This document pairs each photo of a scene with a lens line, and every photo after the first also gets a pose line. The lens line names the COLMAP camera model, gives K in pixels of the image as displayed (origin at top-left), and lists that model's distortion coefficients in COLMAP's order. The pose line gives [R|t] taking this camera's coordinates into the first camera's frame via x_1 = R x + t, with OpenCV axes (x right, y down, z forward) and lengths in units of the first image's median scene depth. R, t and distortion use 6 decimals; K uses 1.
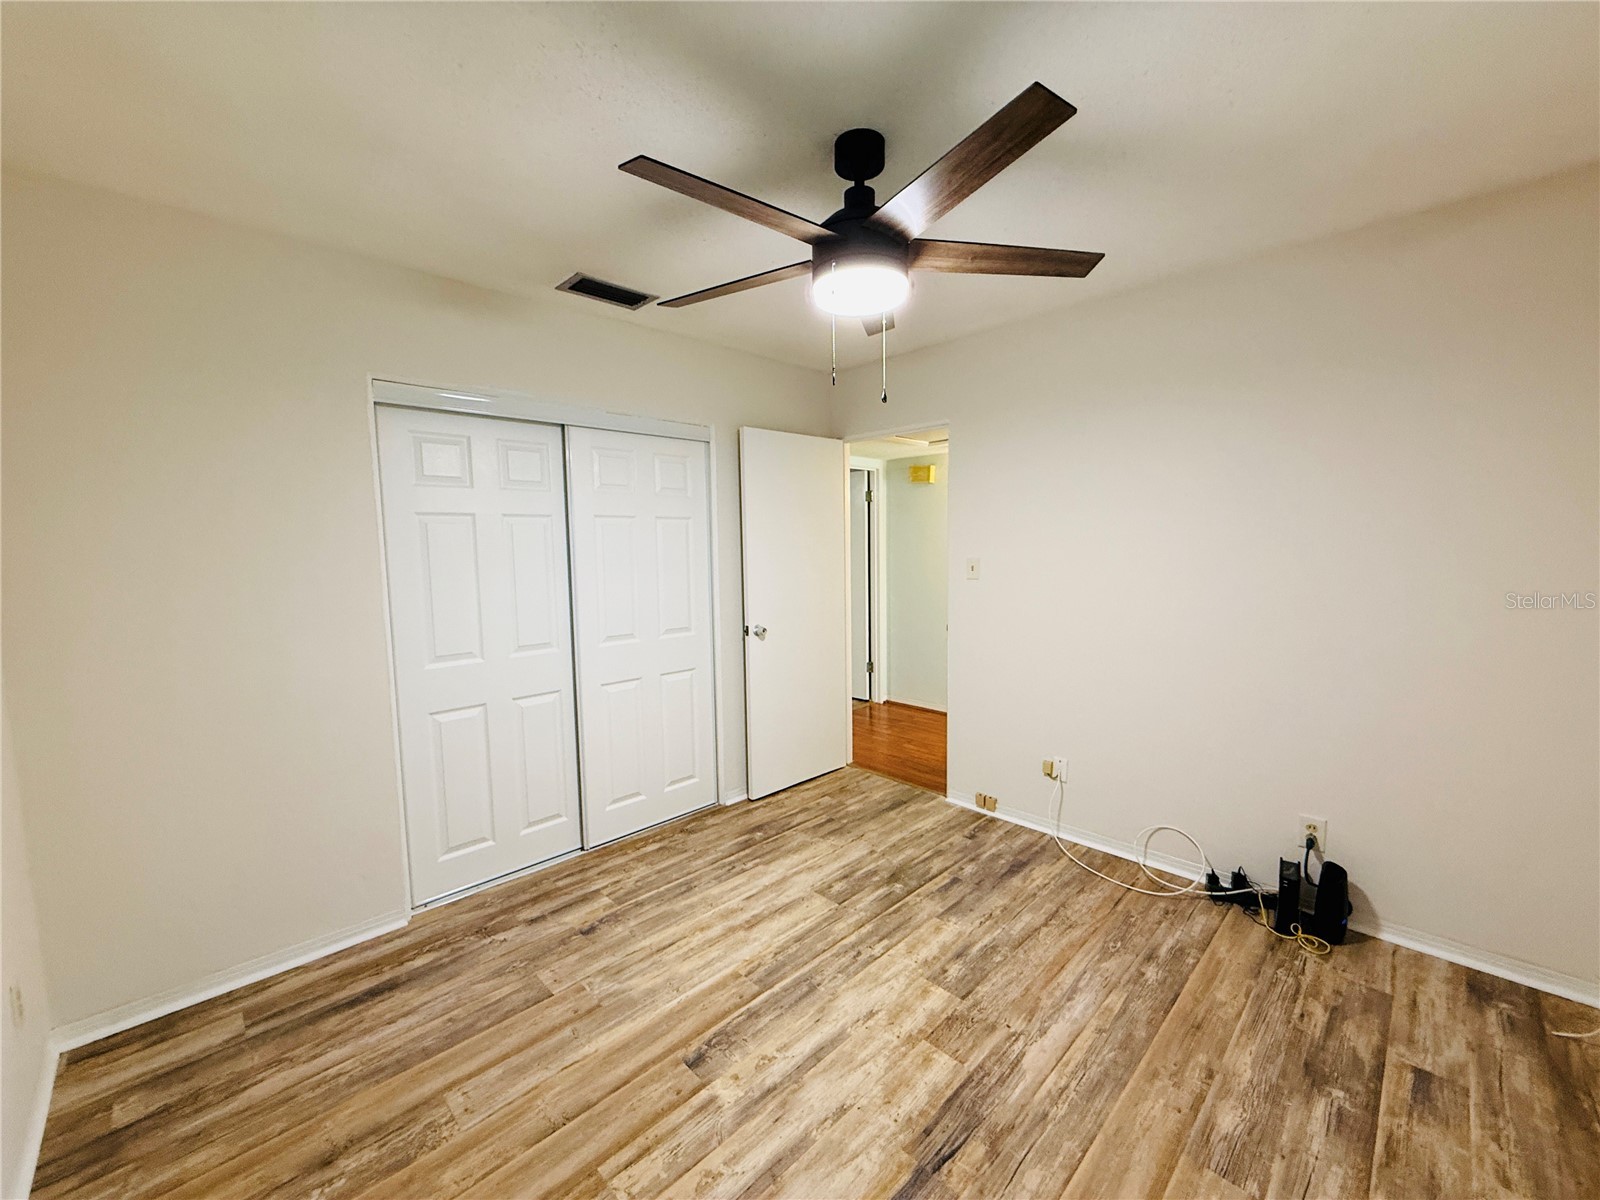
lens RADIAL K [[641.5, 0, 796.8], [0, 641.5, 600.8], [0, 0, 1]] dist [-0.002102, 0.000726]
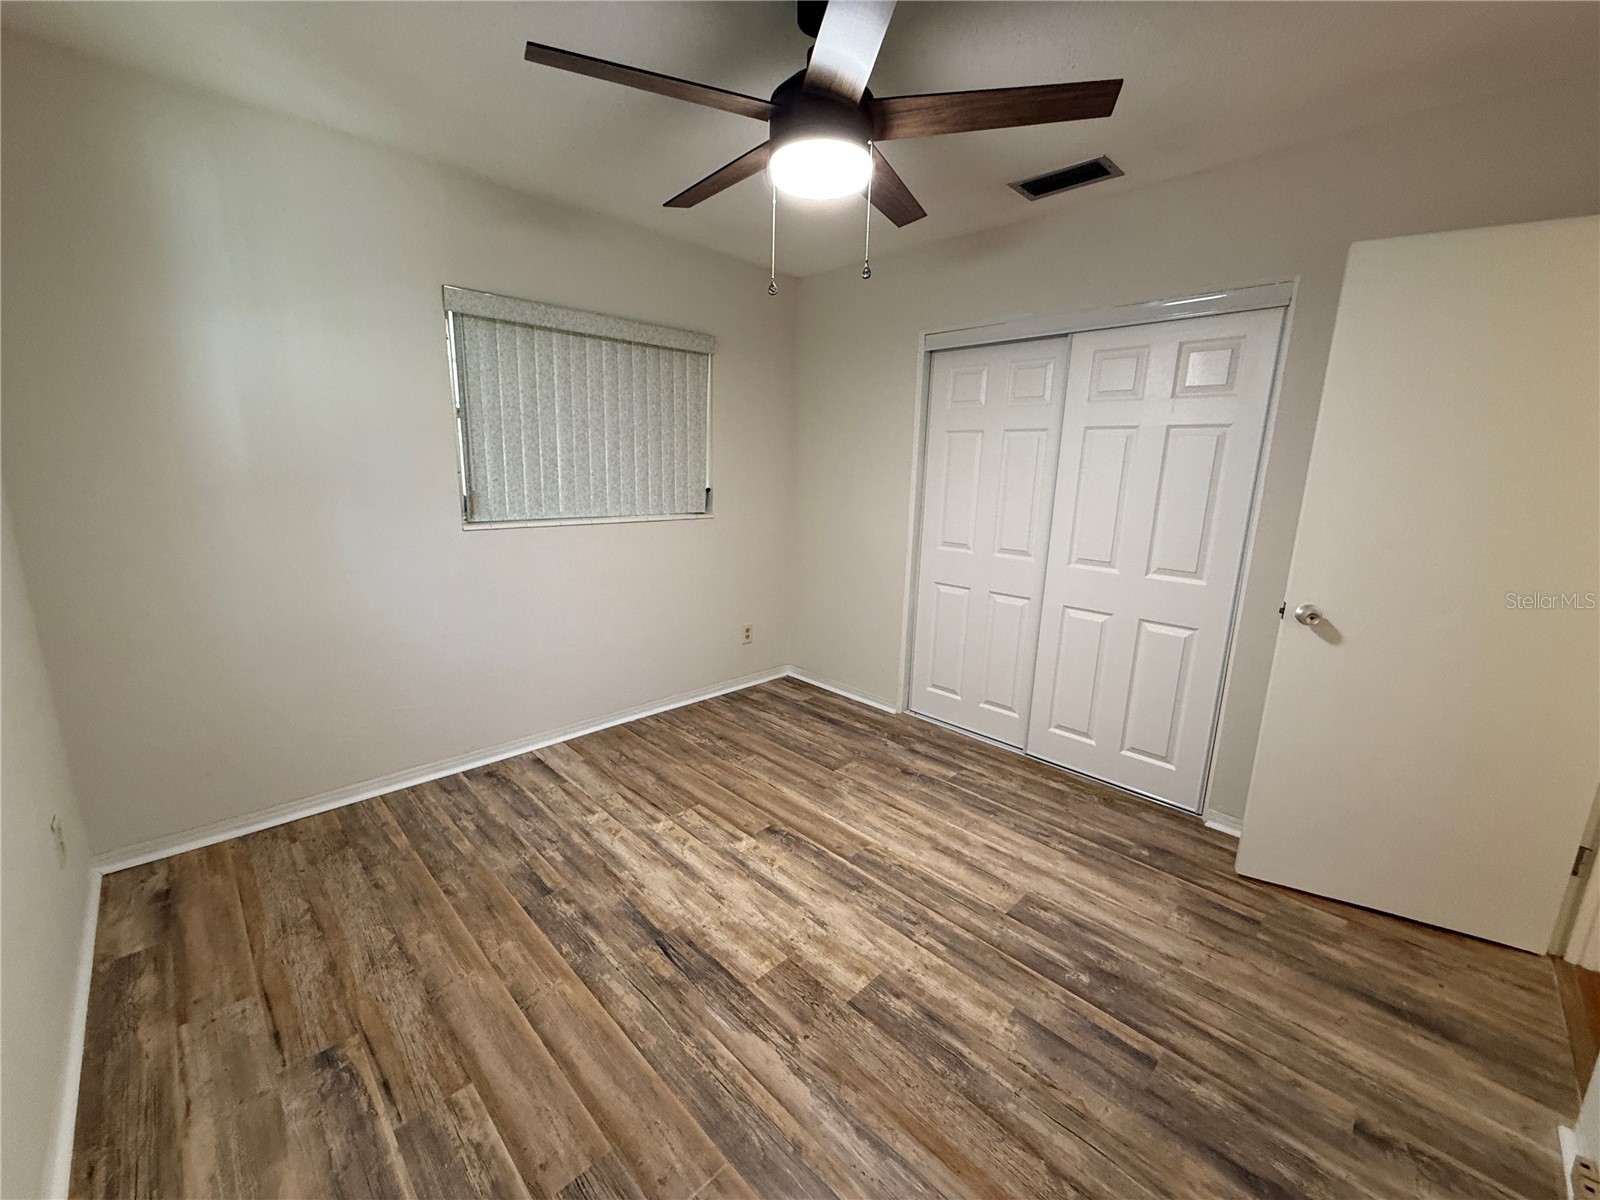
lens RADIAL K [[641.5, 0, 794.5], [0, 641.5, 599.8], [0, 0, 1]] dist [-0.002102, 0.000726]
pose [[-0.001383, 0.221466, -0.975167, 0.893260], [-0.114170, 0.968757, 0.220173, -0.062888], [0.993460, 0.111639, 0.023945, 0.788942]]
